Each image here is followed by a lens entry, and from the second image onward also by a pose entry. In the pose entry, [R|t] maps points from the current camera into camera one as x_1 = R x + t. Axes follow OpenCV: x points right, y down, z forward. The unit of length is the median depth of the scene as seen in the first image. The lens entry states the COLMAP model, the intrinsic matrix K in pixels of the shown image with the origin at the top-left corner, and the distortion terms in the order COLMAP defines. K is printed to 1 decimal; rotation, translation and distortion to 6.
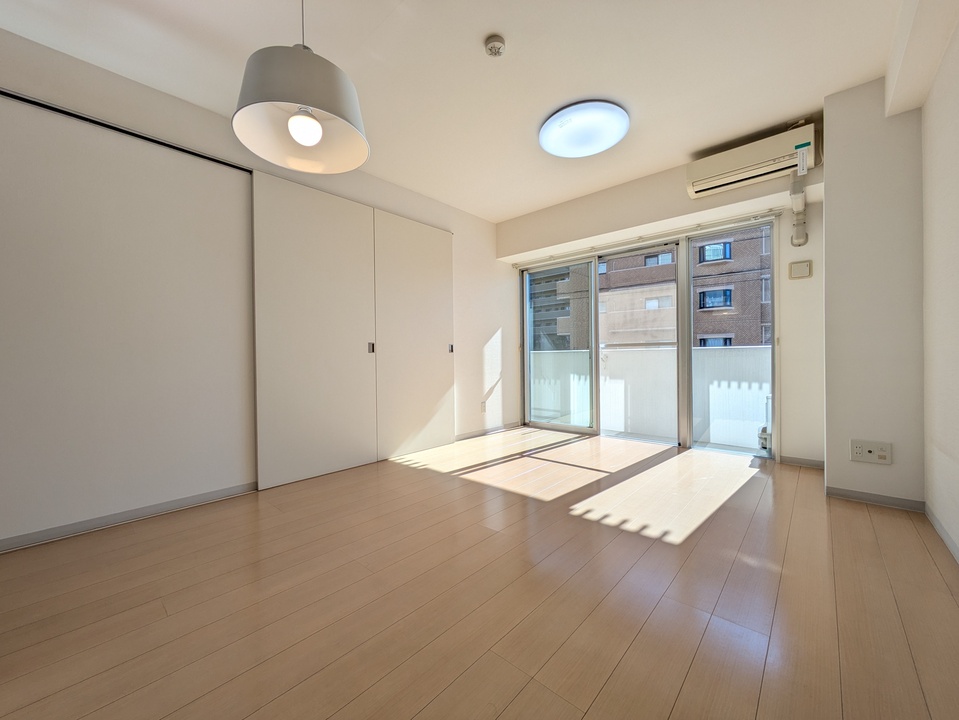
lens RADIAL K [[379.9, 0, 479.5], [0, 379.9, 360.0], [0, 0, 1]] dist [-0.002221, -0.000116]
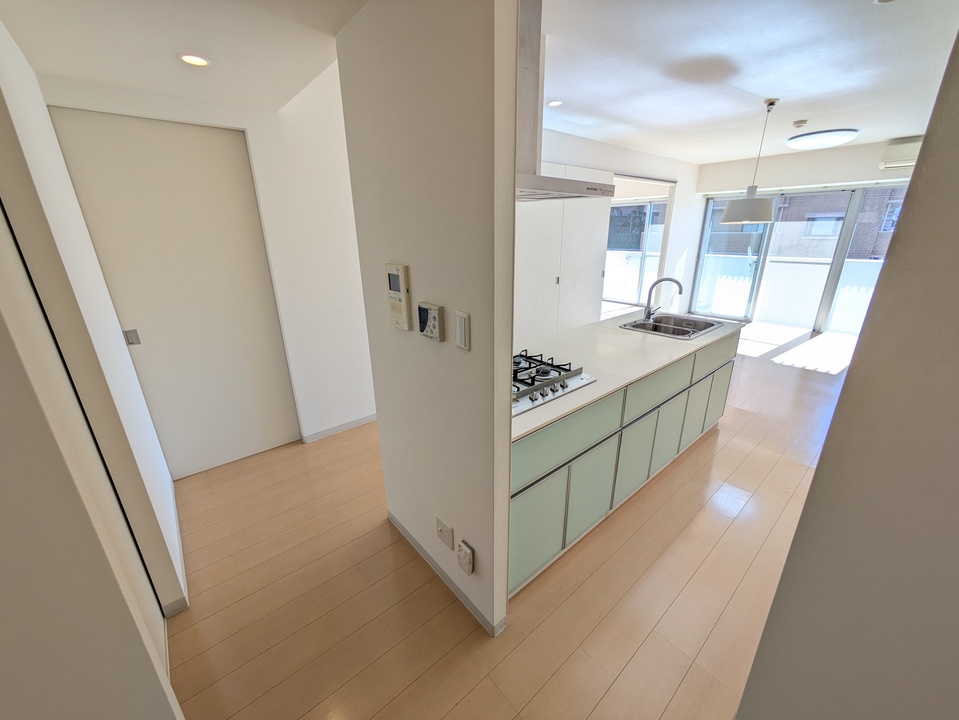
lens RADIAL K [[379.9, 0, 479.5], [0, 379.9, 360.0], [0, 0, 1]] dist [-0.002221, -0.000116]
pose [[0.991142, 0.034148, -0.128338, -0.585495], [0.008013, 0.949238, 0.314457, -0.148973], [0.132562, -0.312700, 0.940556, -0.625745]]
